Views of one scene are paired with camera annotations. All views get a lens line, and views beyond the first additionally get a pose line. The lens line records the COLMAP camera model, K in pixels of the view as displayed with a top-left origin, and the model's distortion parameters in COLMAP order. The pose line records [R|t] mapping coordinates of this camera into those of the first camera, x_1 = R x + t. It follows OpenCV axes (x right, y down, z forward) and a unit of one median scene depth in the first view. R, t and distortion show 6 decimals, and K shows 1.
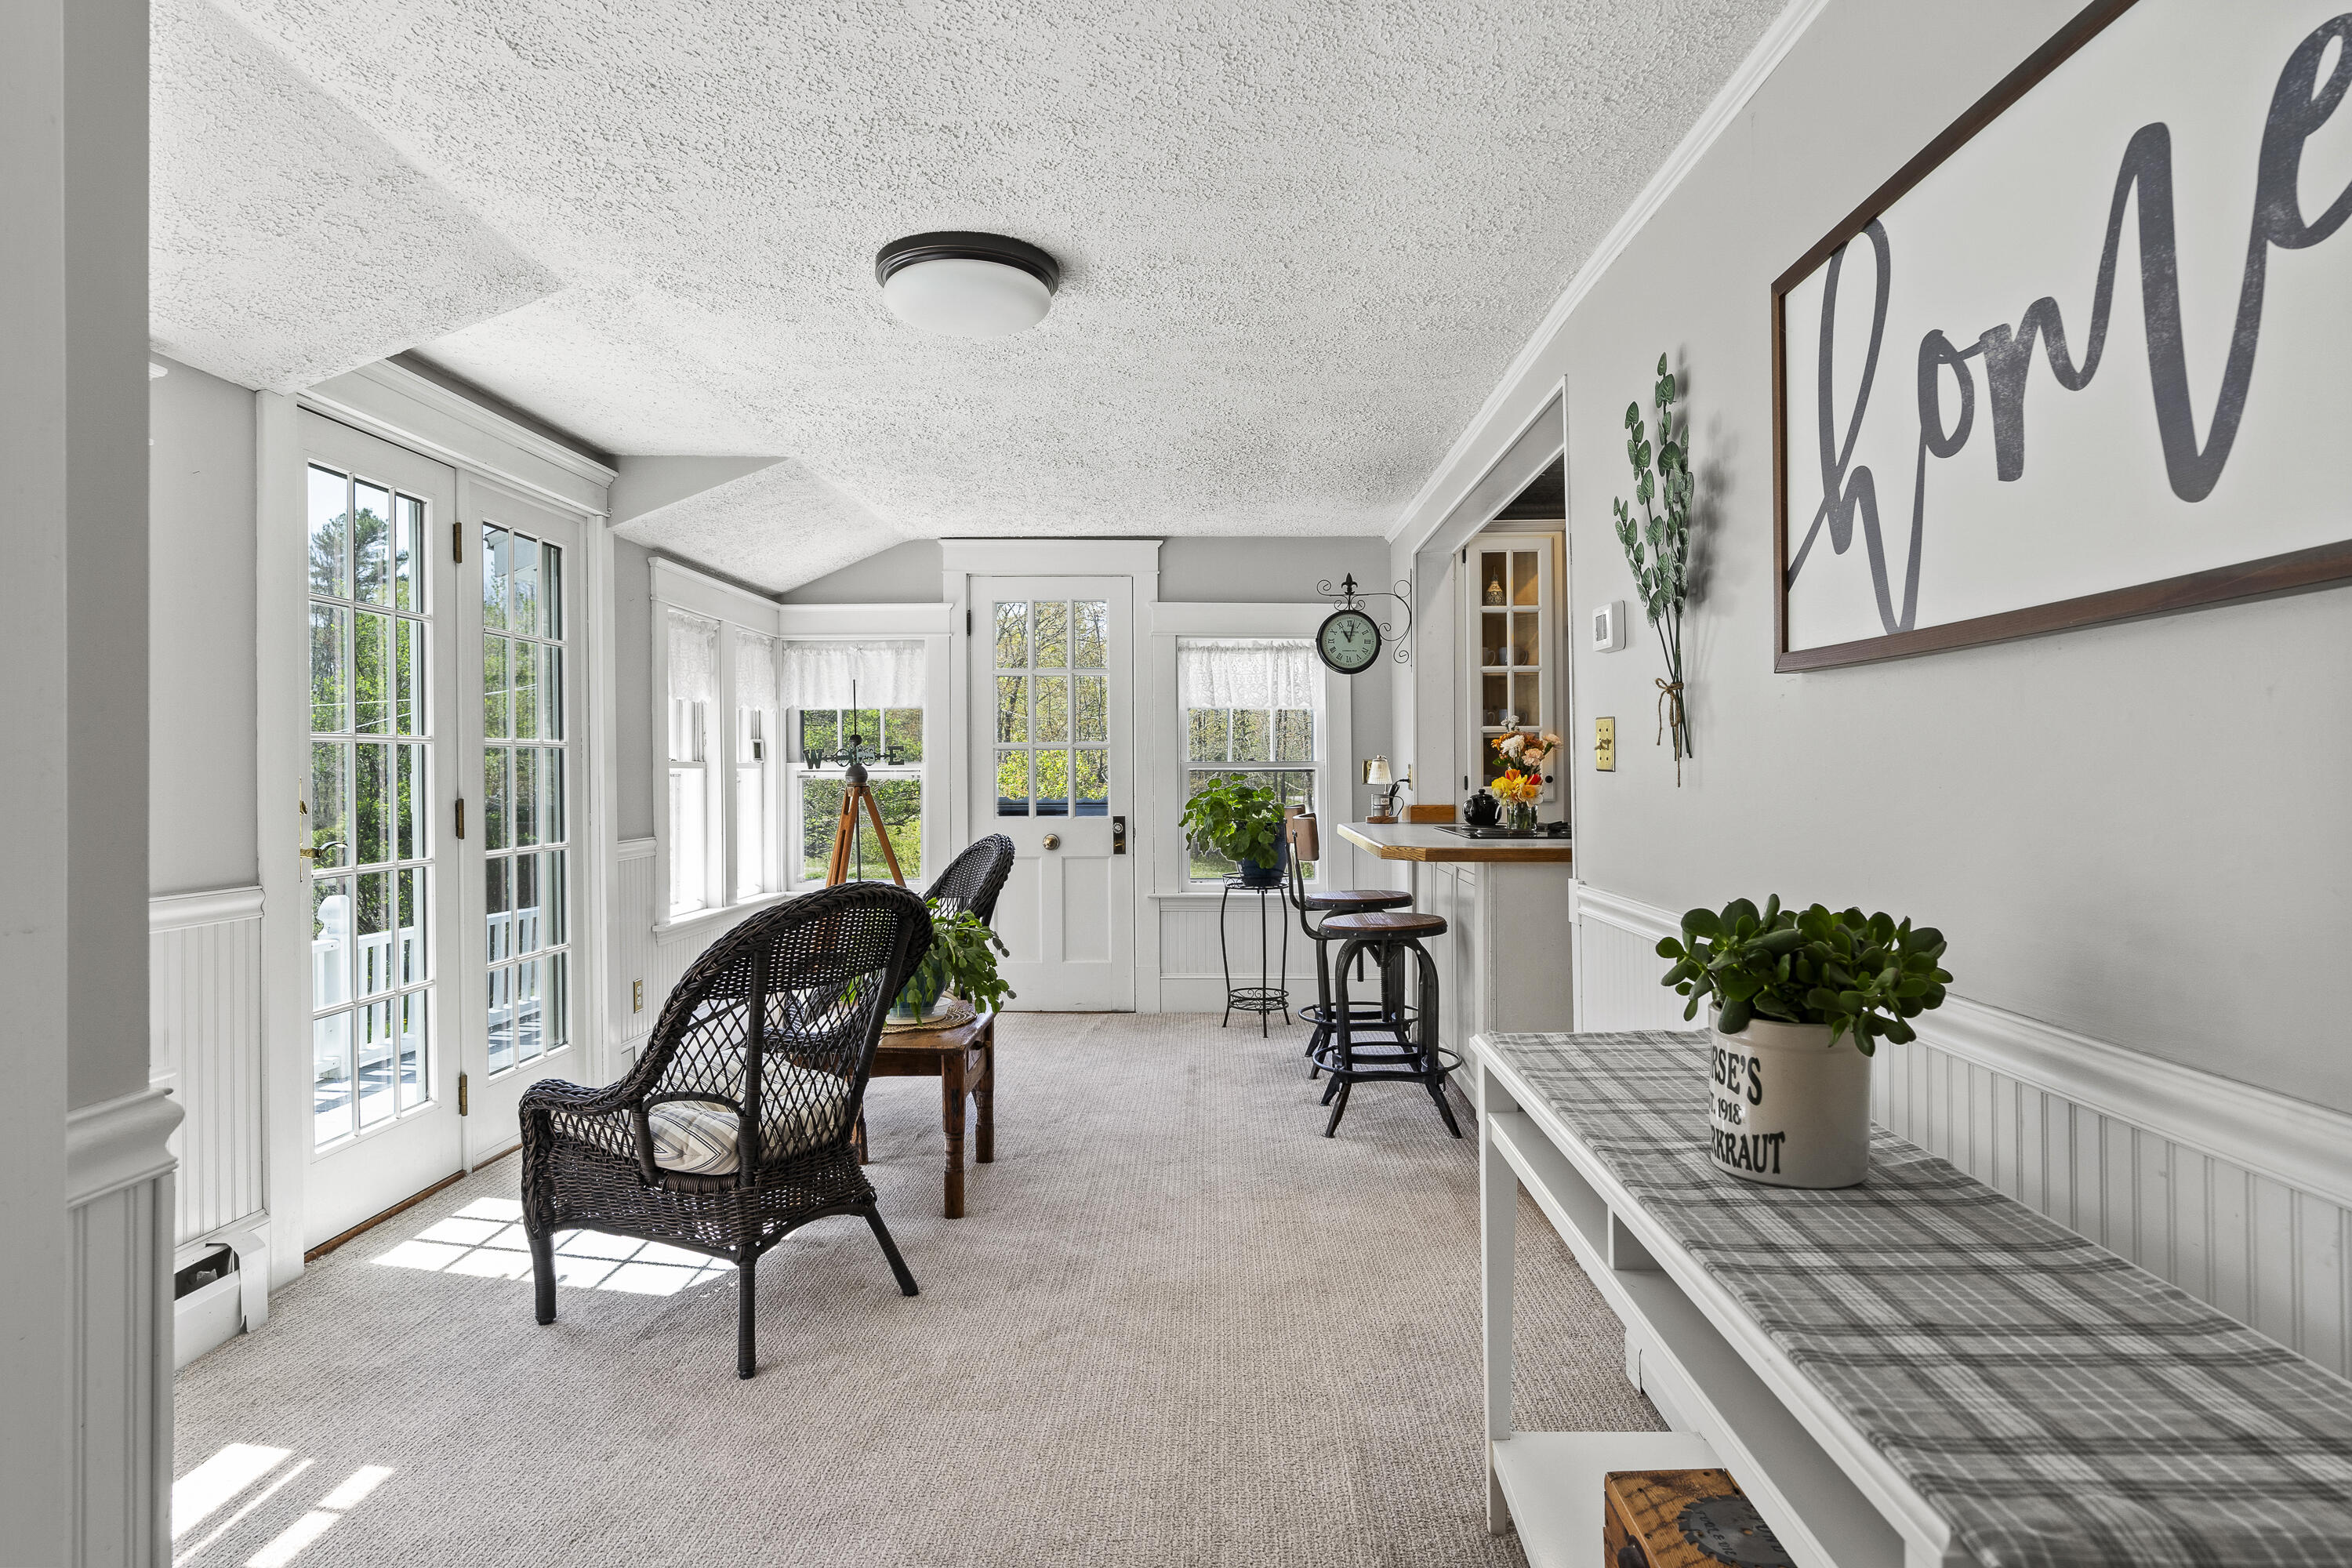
lens RADIAL K [[1347.6, 0, 1196.5], [0, 1347.6, 773.1], [0, 0, 1]] dist [-0.002994, 0.000920]
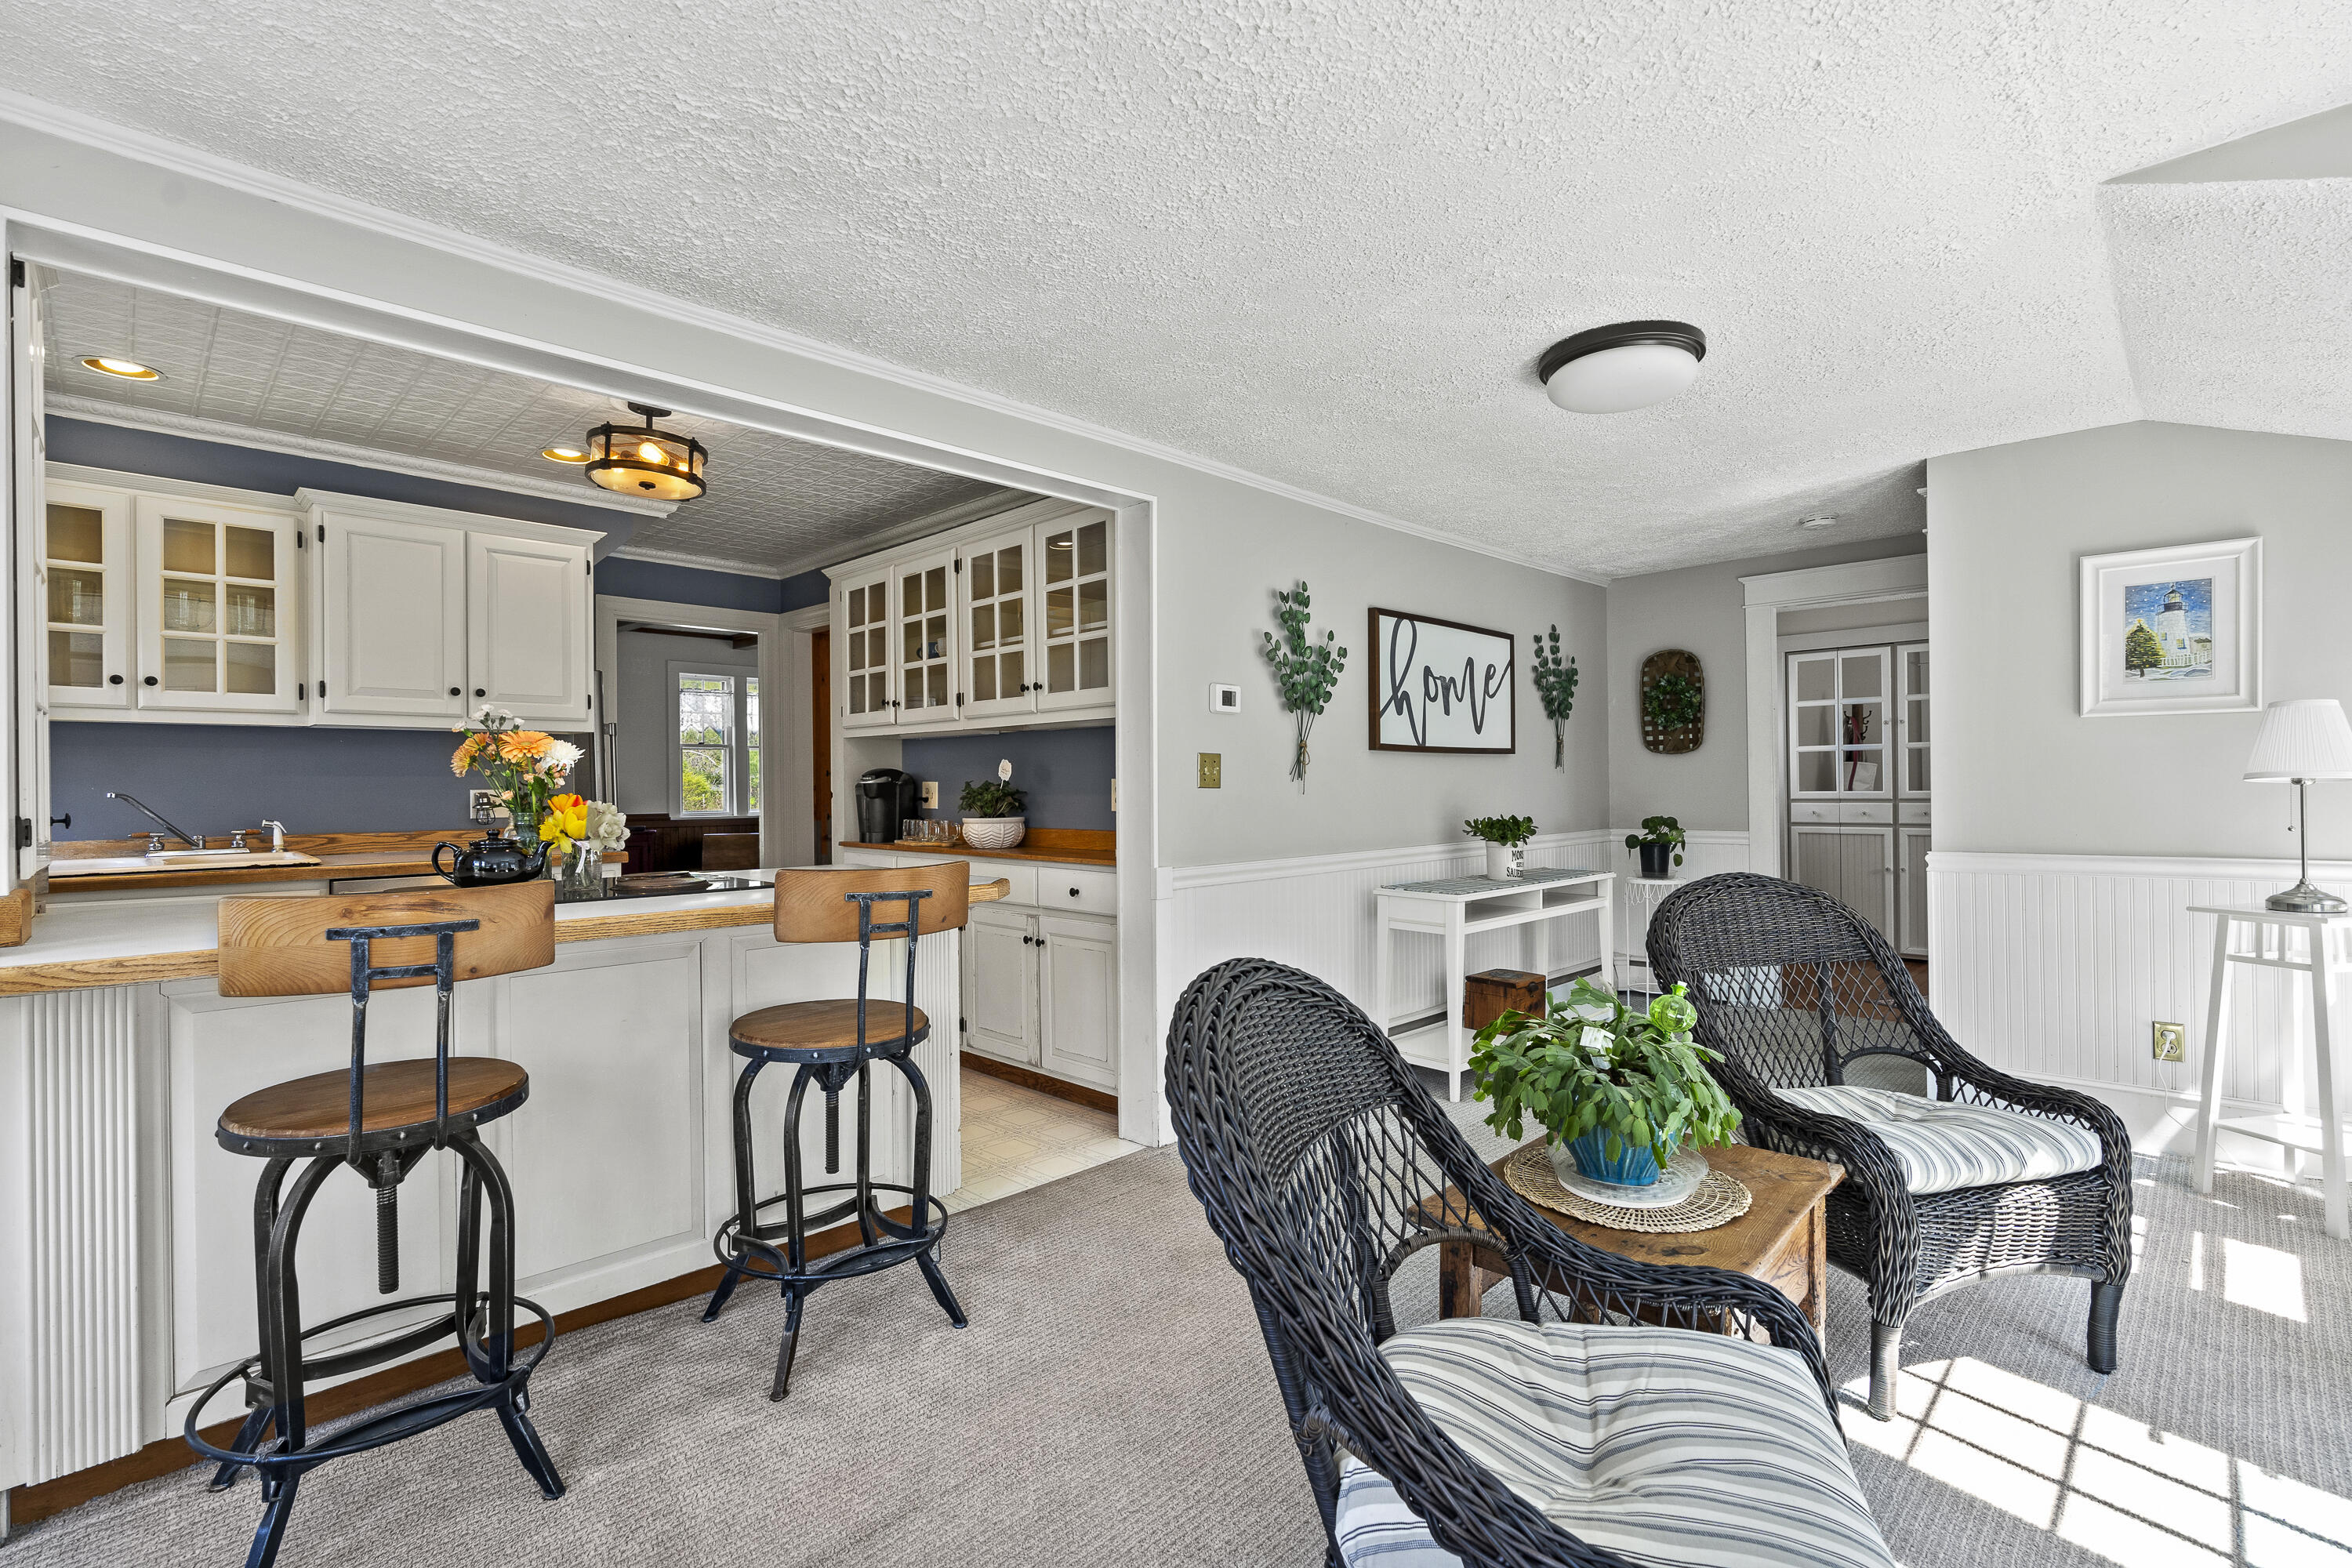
lens RADIAL K [[1072.3, 0, 1159.5], [0, 1072.3, 784.0], [0, 0, 1]] dist [-0.001135, 0.000862]
pose [[-0.712591, 0.013010, 0.701459, -0.270070], [0.014506, 0.999888, -0.003808, -0.001017], [-0.701430, 0.007462, -0.712699, 0.989361]]
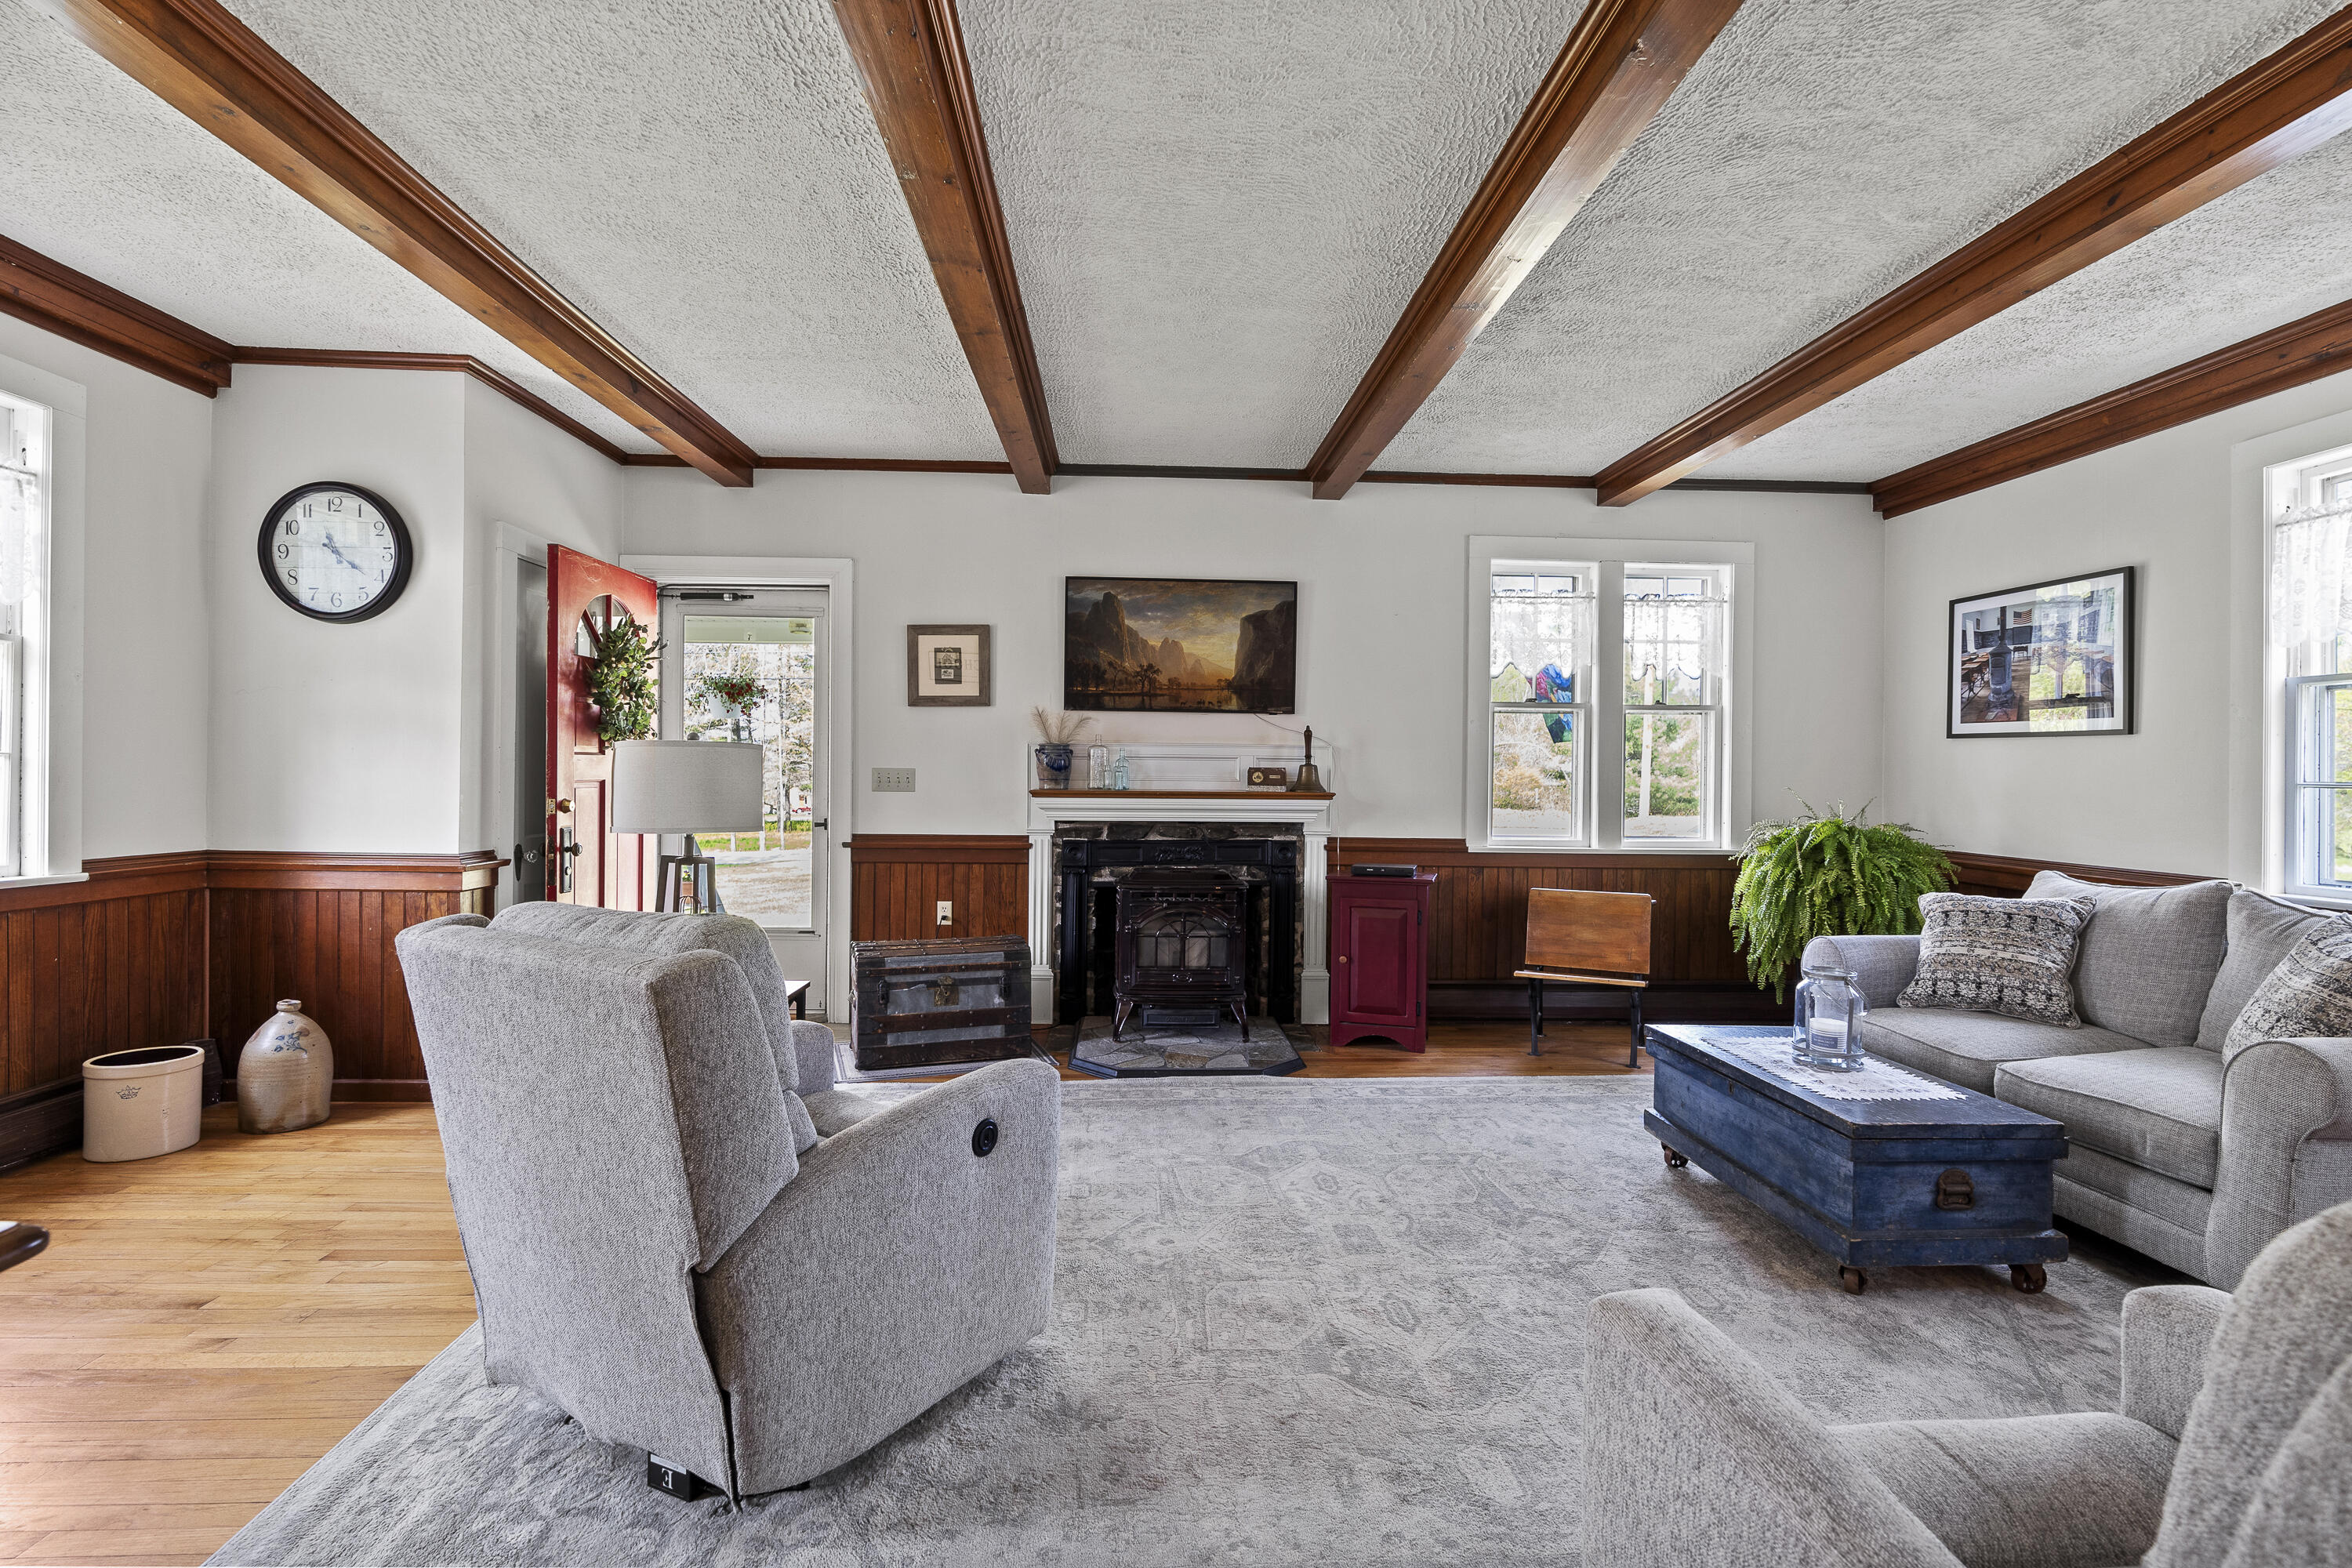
lens RADIAL K [[1072.3, 0, 1173.6], [0, 1072.3, 781.8], [0, 0, 1]] dist [-0.001135, 0.000862]
pose [[-0.063026, 0.002373, 0.998009, 0.737823], [-0.009355, 0.999952, -0.002969, -0.015374], [-0.997968, -0.009524, -0.063001, 0.568639]]
